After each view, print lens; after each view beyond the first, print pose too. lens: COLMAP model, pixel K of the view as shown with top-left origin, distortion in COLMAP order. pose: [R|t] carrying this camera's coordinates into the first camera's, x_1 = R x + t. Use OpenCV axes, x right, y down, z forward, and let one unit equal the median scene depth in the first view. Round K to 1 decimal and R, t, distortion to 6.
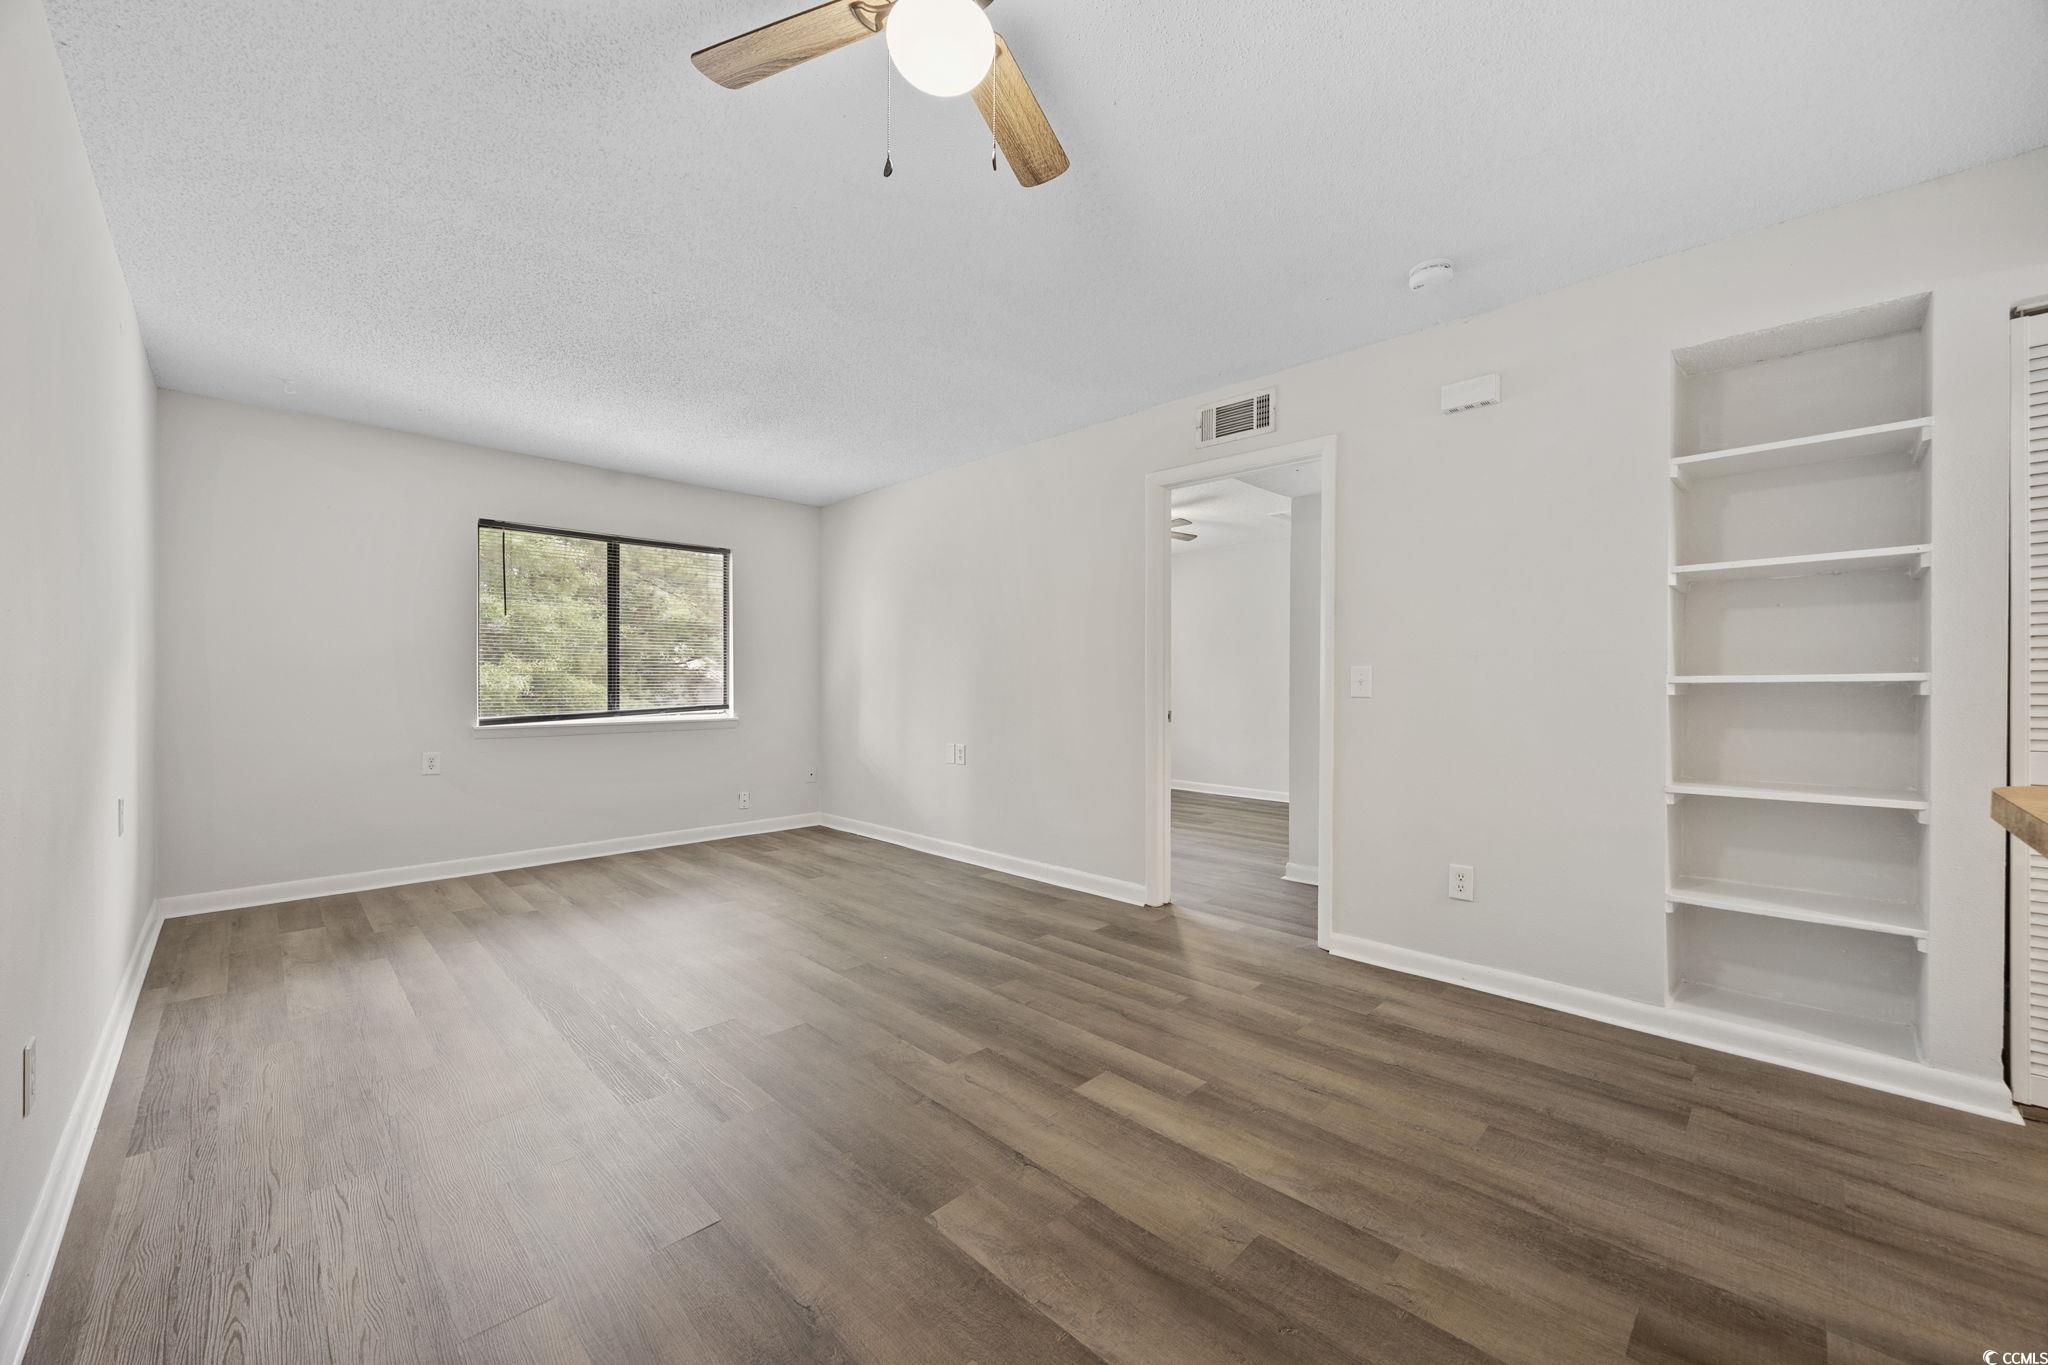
lens RADIAL K [[781.8, 0, 1026.9], [0, 781.8, 670.1], [0, 0, 1]] dist [-0.005845, 0.000996]
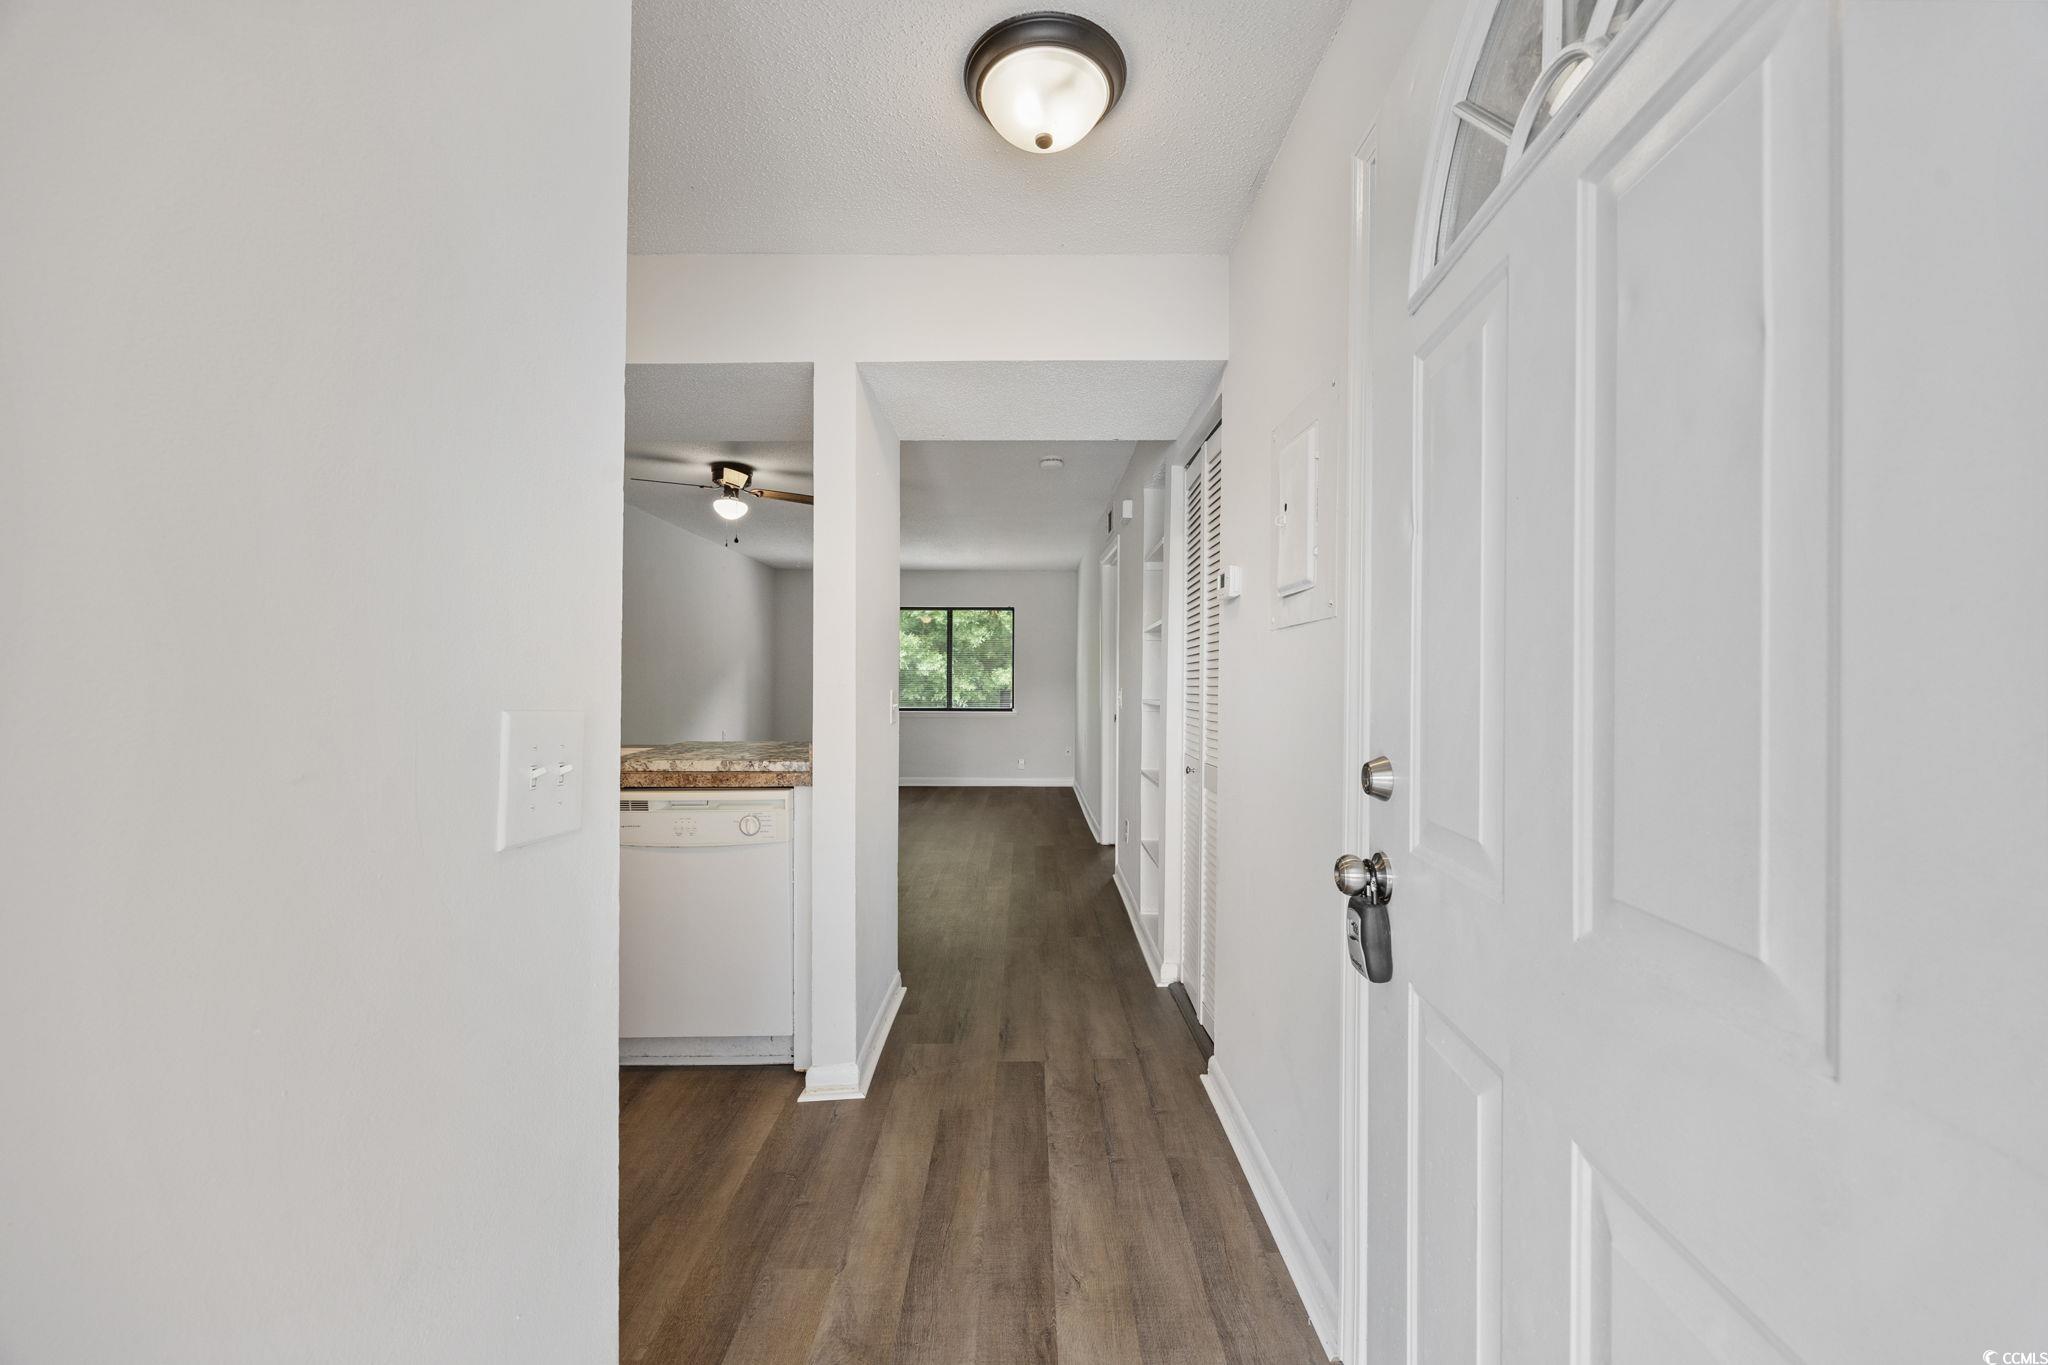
lens RADIAL K [[781.8, 0, 1037.4], [0, 781.8, 662.8], [0, 0, 1]] dist [-0.005845, 0.000996]
pose [[0.715335, -0.014006, -0.698641, 2.081574], [0.009479, 0.999902, -0.010340, -0.057295], [0.698717, 0.000774, 0.715398, -0.323840]]
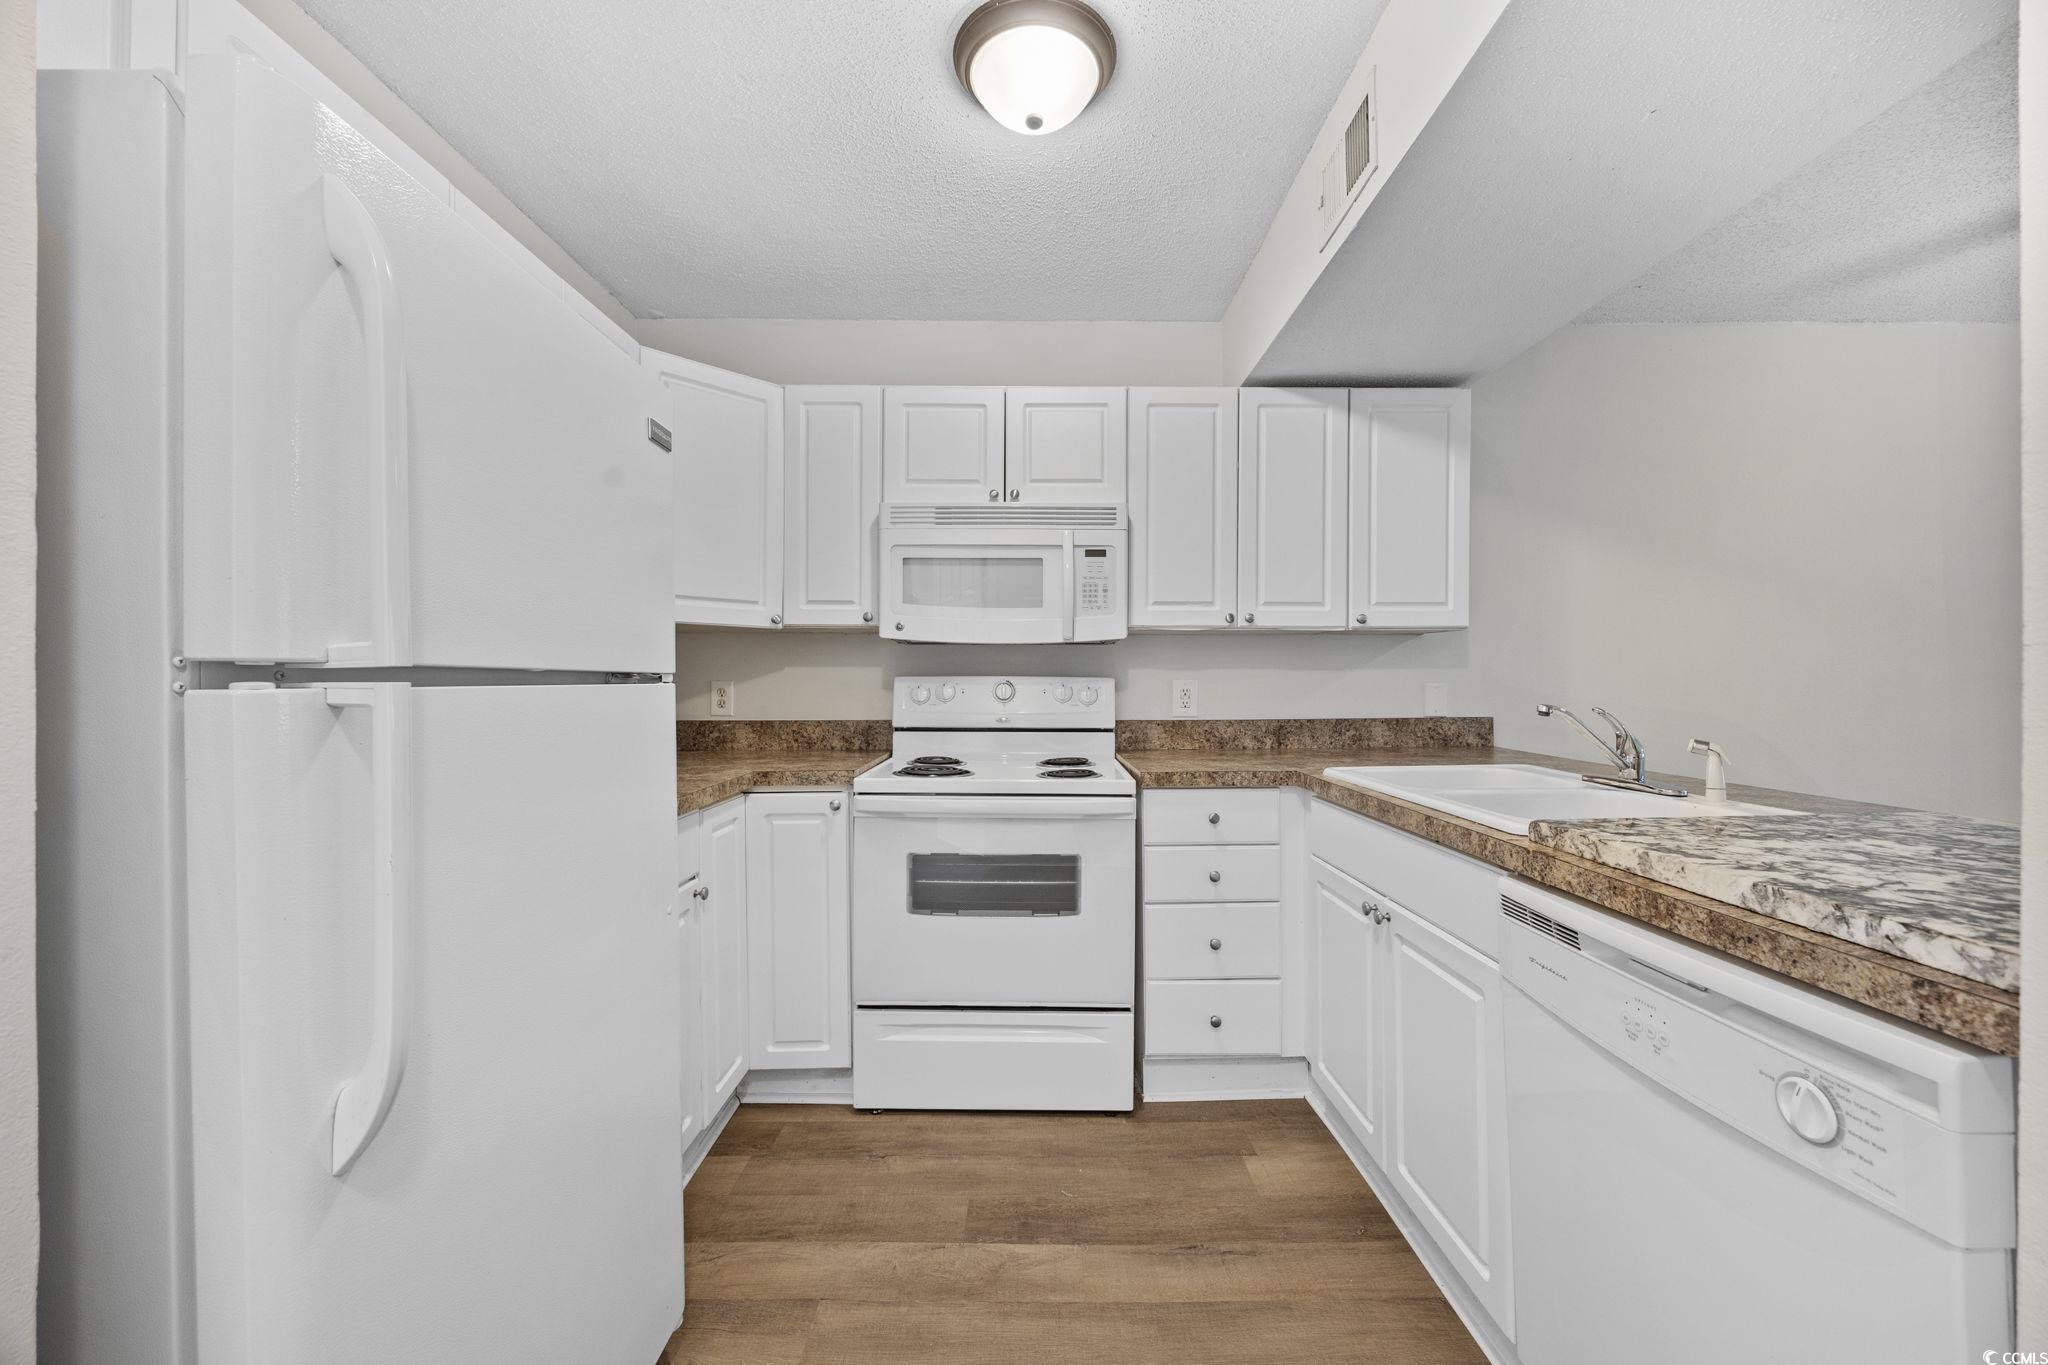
lens RADIAL K [[781.8, 0, 1026.6], [0, 781.8, 684.1], [0, 0, 1]] dist [-0.005845, 0.000996]
pose [[-0.713673, 0.000448, -0.700479, 1.481274], [0.010418, 0.999896, -0.009975, -0.029635], [0.700402, -0.014417, -0.713603, 0.207647]]
